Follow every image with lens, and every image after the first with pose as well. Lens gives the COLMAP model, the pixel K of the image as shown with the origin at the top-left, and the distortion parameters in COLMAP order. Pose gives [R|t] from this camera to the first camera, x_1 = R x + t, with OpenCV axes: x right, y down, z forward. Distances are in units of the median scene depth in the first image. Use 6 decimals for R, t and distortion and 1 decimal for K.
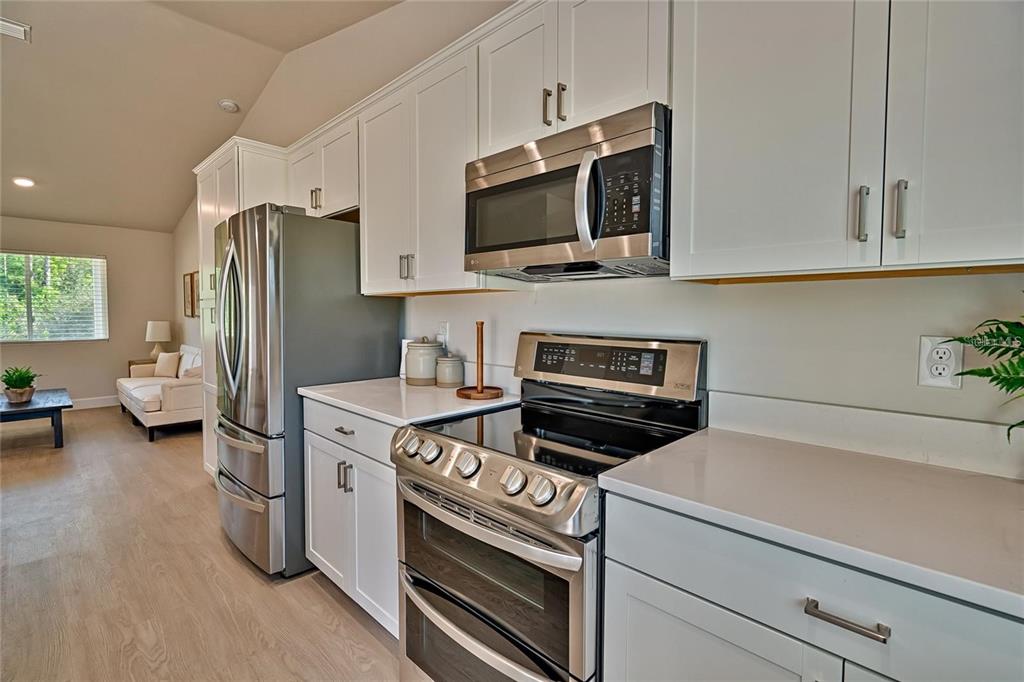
lens RADIAL K [[467.7, 0, 516.1], [0, 467.7, 332.5], [0, 0, 1]] dist [-0.010514, 0.003625]
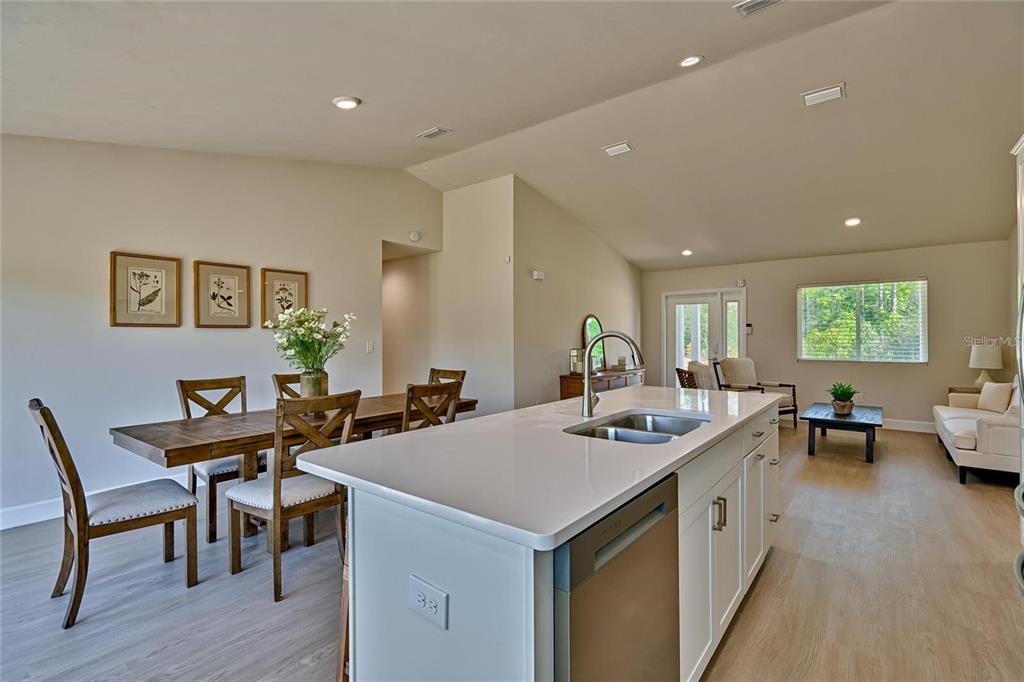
lens RADIAL K [[467.7, 0, 522.0], [0, 467.7, 333.4], [0, 0, 1]] dist [-0.010514, 0.003625]
pose [[0.102155, -0.010416, -0.994714, -0.005746], [-0.036962, 0.999215, -0.014259, -0.002521], [0.994082, 0.038223, 0.101690, 0.095193]]
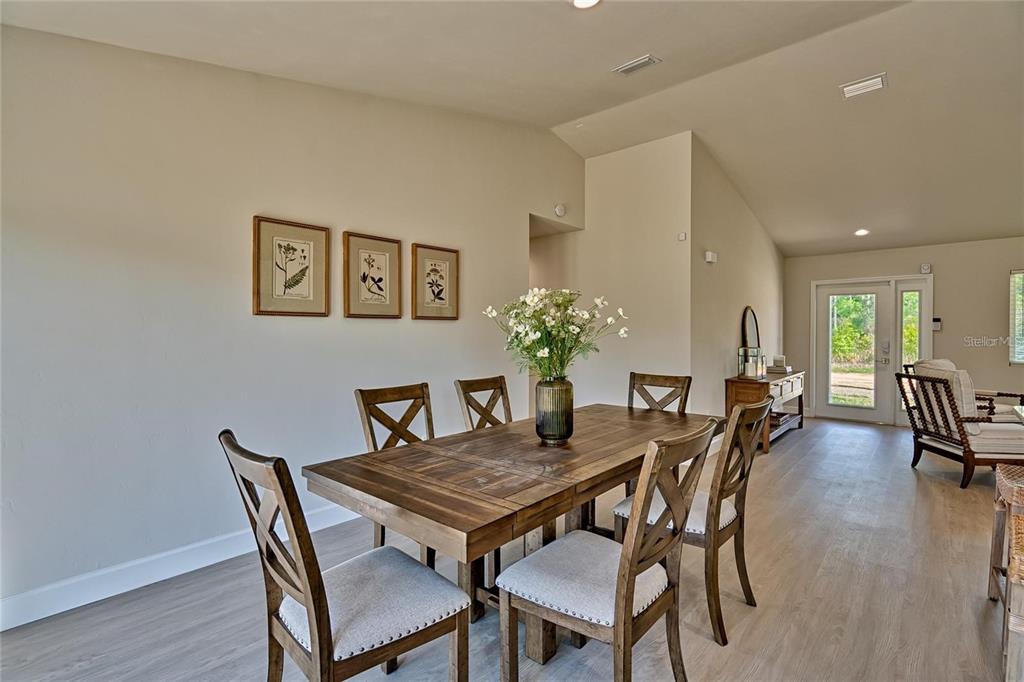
lens RADIAL K [[467.7, 0, 519.6], [0, 467.7, 332.4], [0, 0, 1]] dist [-0.010514, 0.003625]
pose [[0.038155, -0.001588, -0.999271, -0.268621], [-0.043923, 0.999030, -0.003264, 0.010498], [0.998306, 0.044016, 0.038049, -0.221039]]
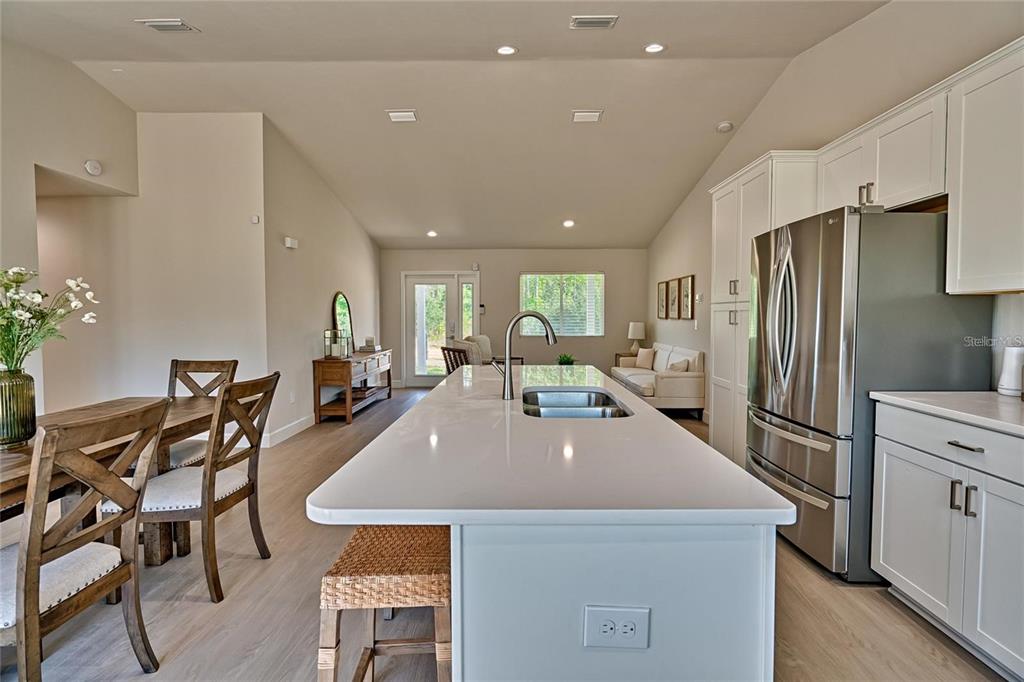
lens RADIAL K [[467.7, 0, 515.7], [0, 467.7, 333.0], [0, 0, 1]] dist [-0.010514, 0.003625]
pose [[0.683863, 0.024073, -0.729213, -0.141860], [-0.026904, 0.999608, 0.007769, 0.004560], [0.729114, 0.014306, 0.684243, -0.106713]]
